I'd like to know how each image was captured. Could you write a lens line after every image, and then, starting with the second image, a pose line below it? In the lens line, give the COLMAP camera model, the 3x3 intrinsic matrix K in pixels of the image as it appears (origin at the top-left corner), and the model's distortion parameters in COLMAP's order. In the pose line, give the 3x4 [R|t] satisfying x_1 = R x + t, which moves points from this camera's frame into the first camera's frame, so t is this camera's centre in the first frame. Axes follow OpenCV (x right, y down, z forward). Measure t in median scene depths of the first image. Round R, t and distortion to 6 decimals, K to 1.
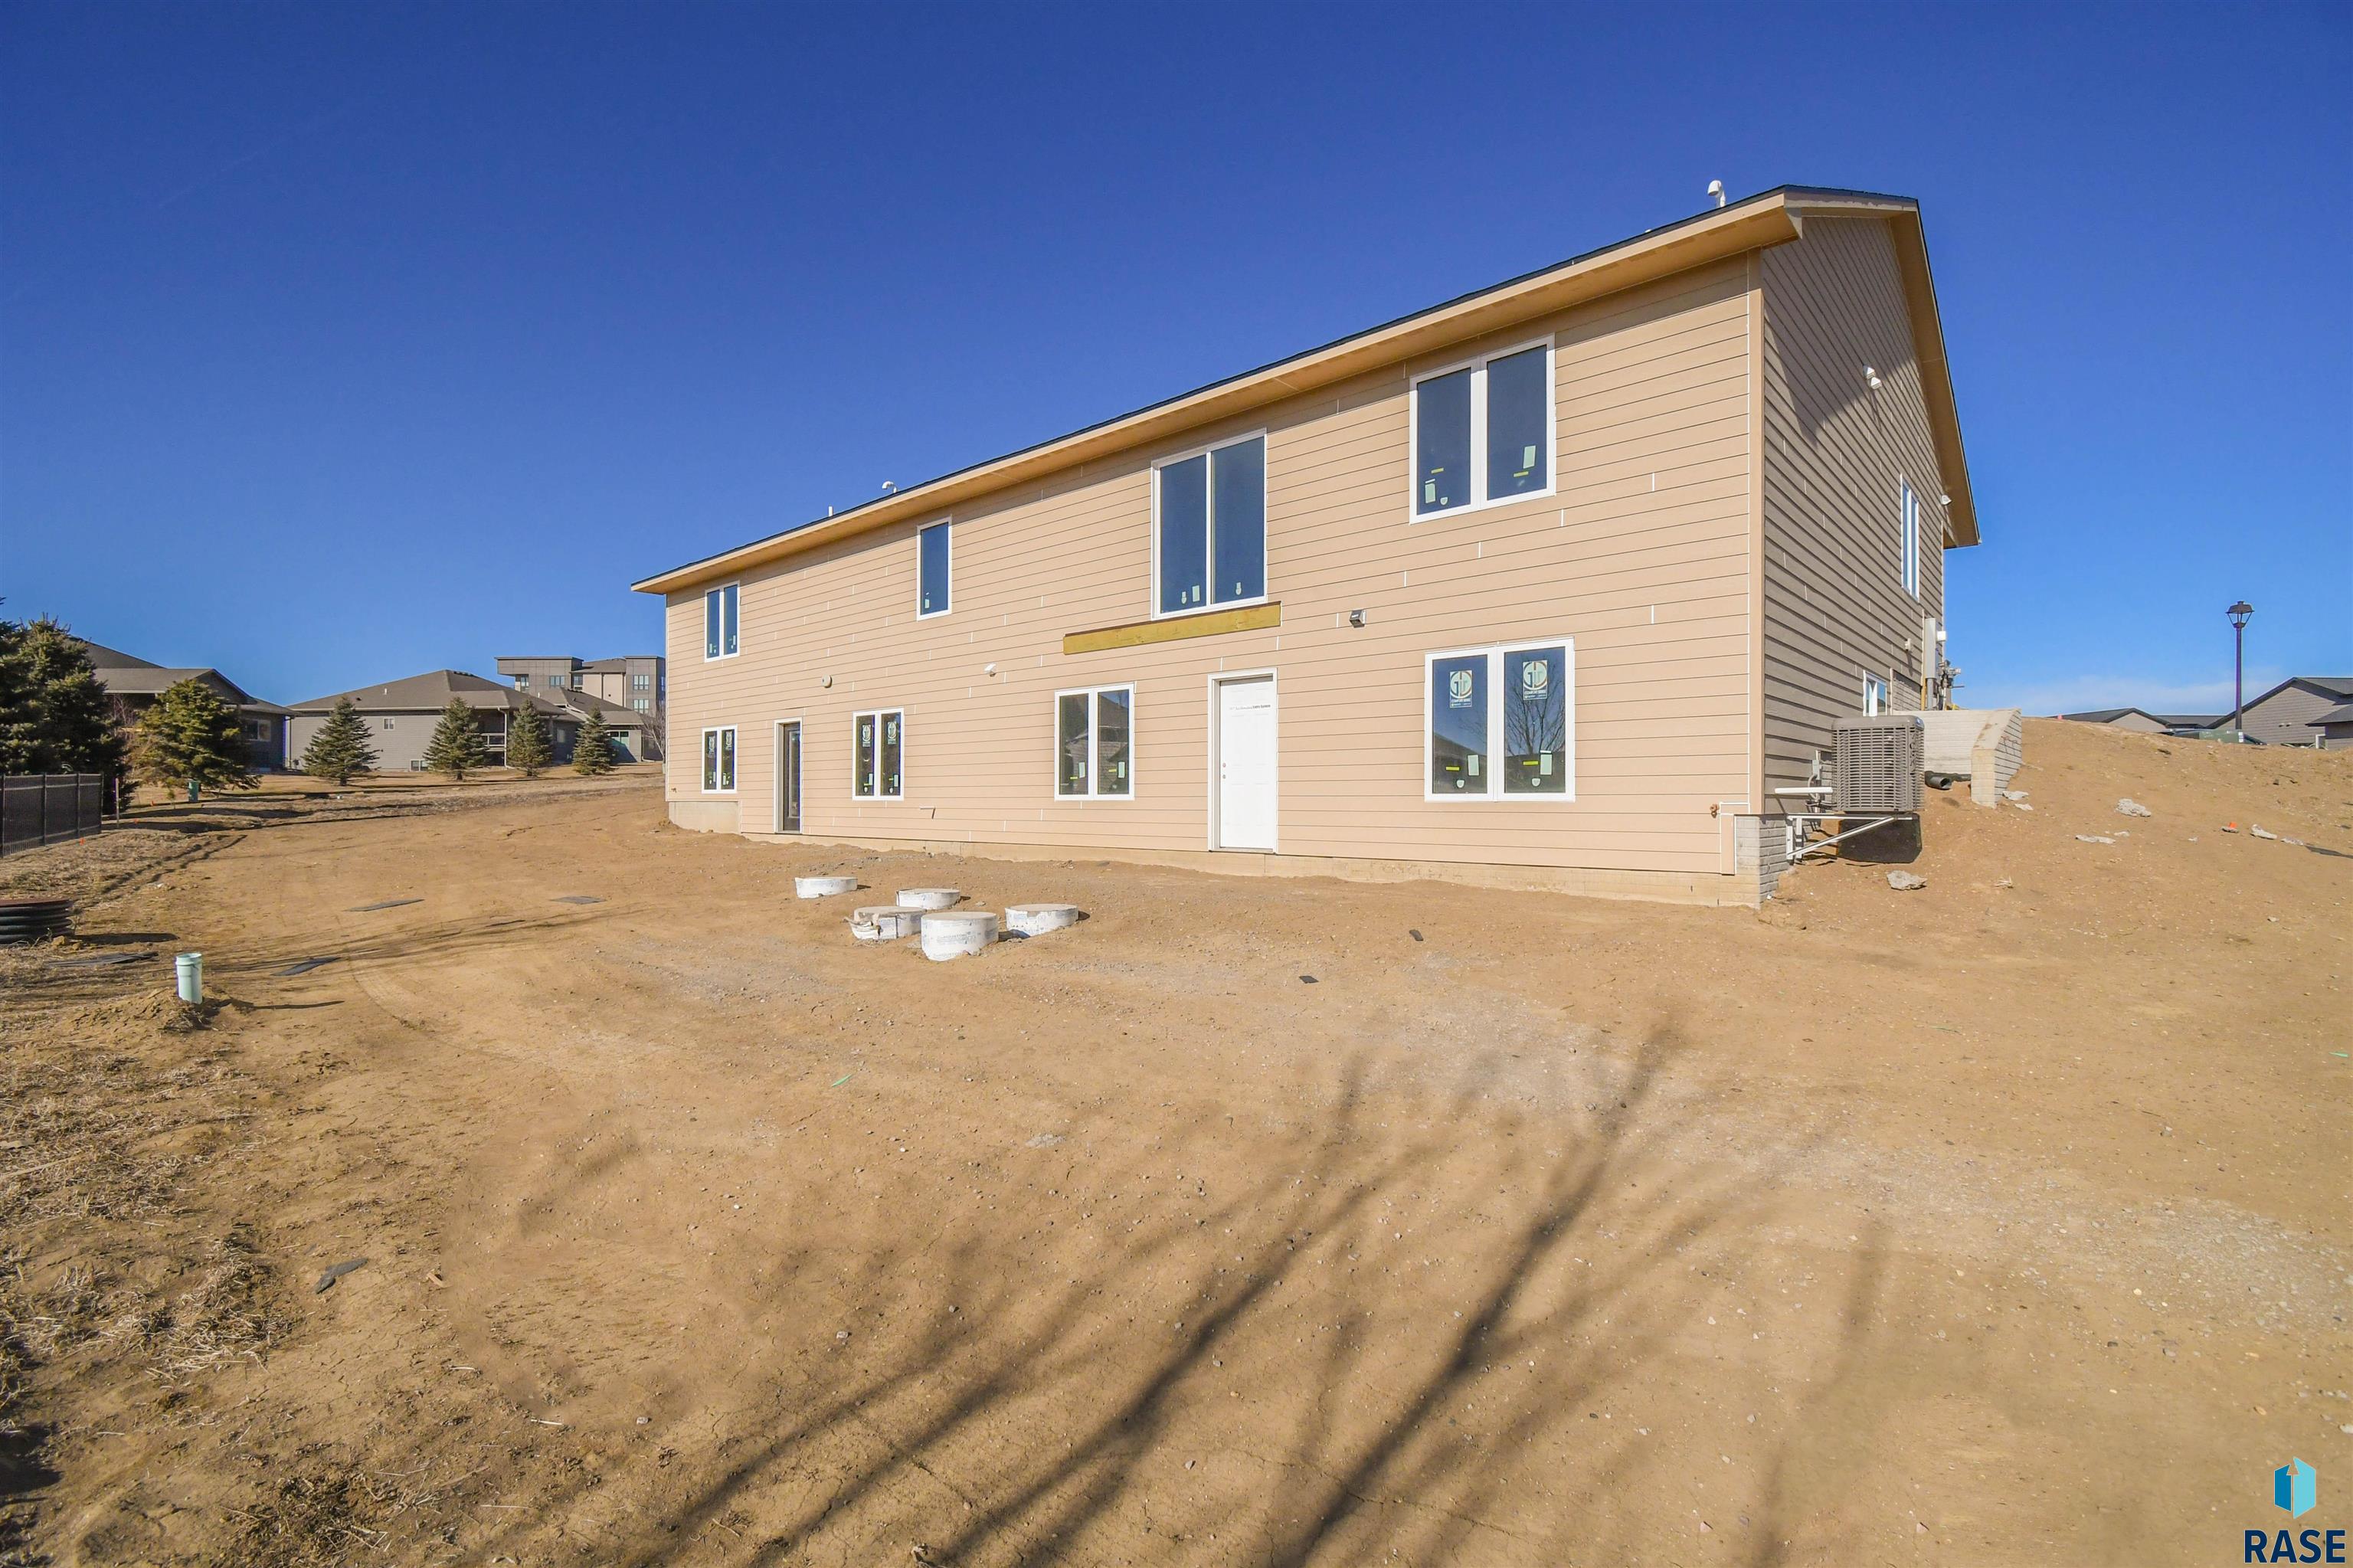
lens RADIAL K [[1059.5, 0, 1181.9], [0, 1059.5, 791.5], [0, 0, 1]] dist [0.019049, -0.025972]
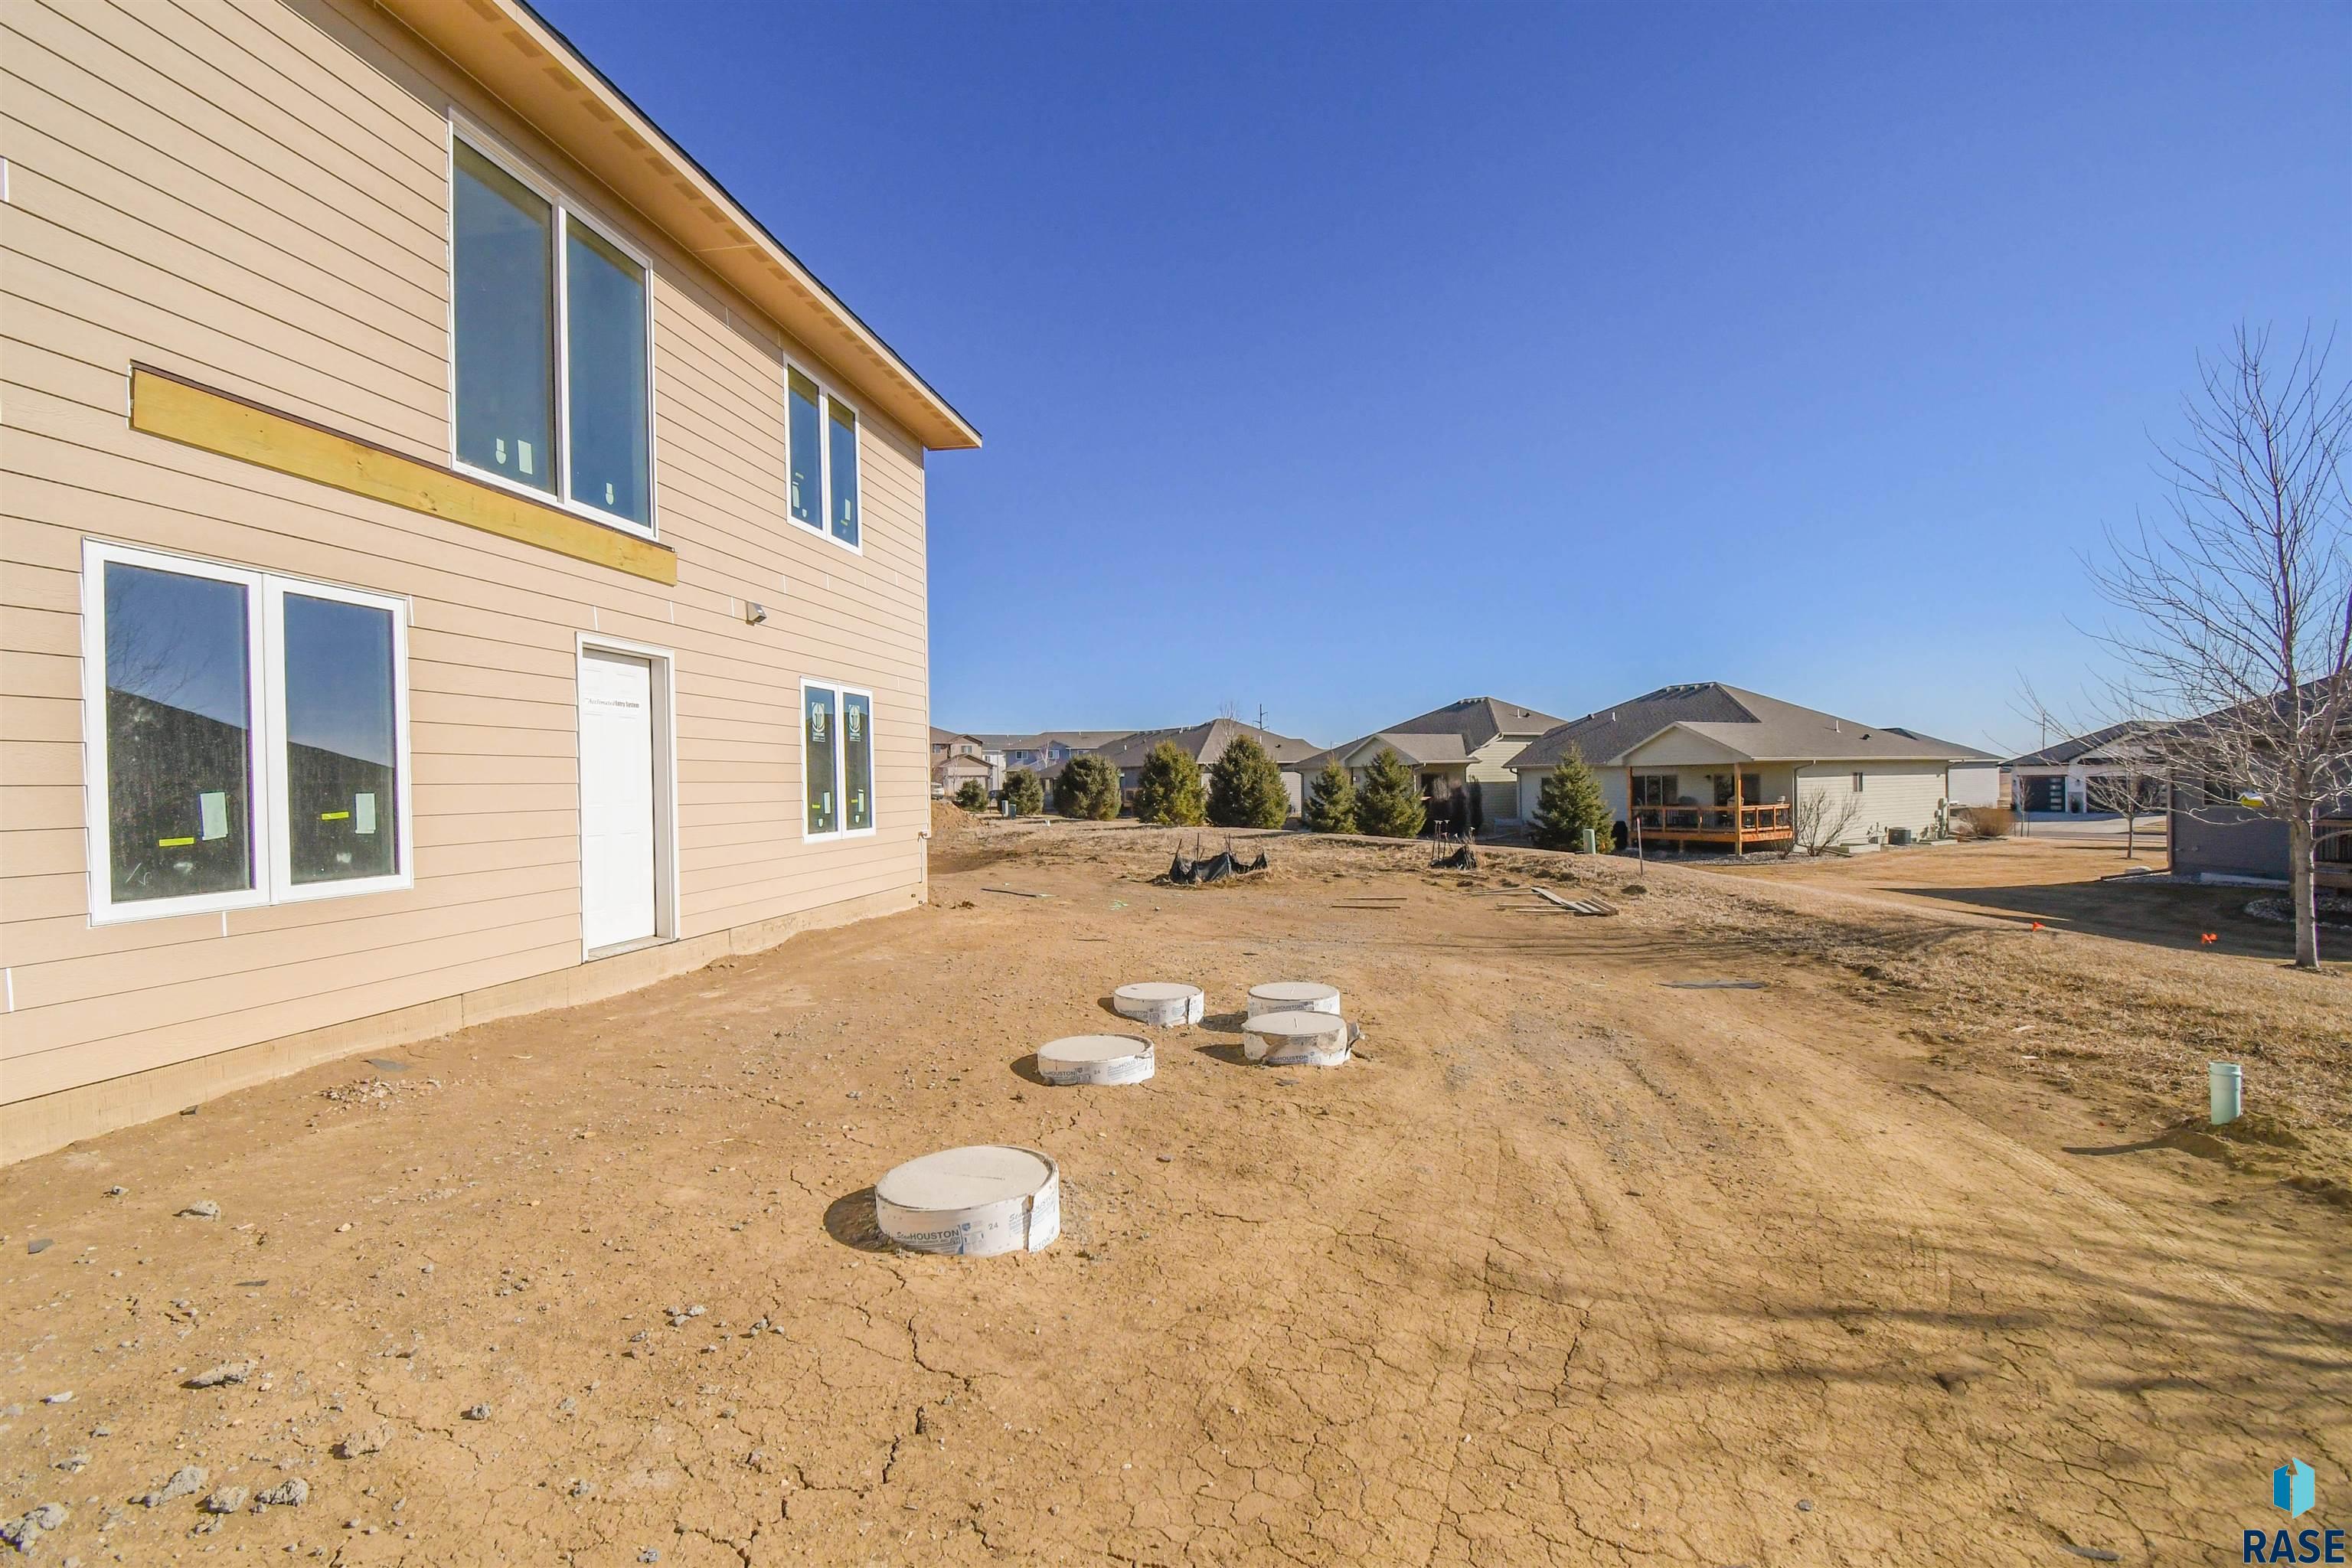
lens RADIAL K [[1059.0, 0, 1181.4], [0, 1059.0, 791.5], [0, 0, 1]] dist [0.019049, -0.025972]
pose [[-0.549286, 0.001430, 0.835633, -0.675617], [0.007807, 0.999964, 0.003421, -0.034278], [-0.835598, 0.008402, -0.549278, 1.201272]]
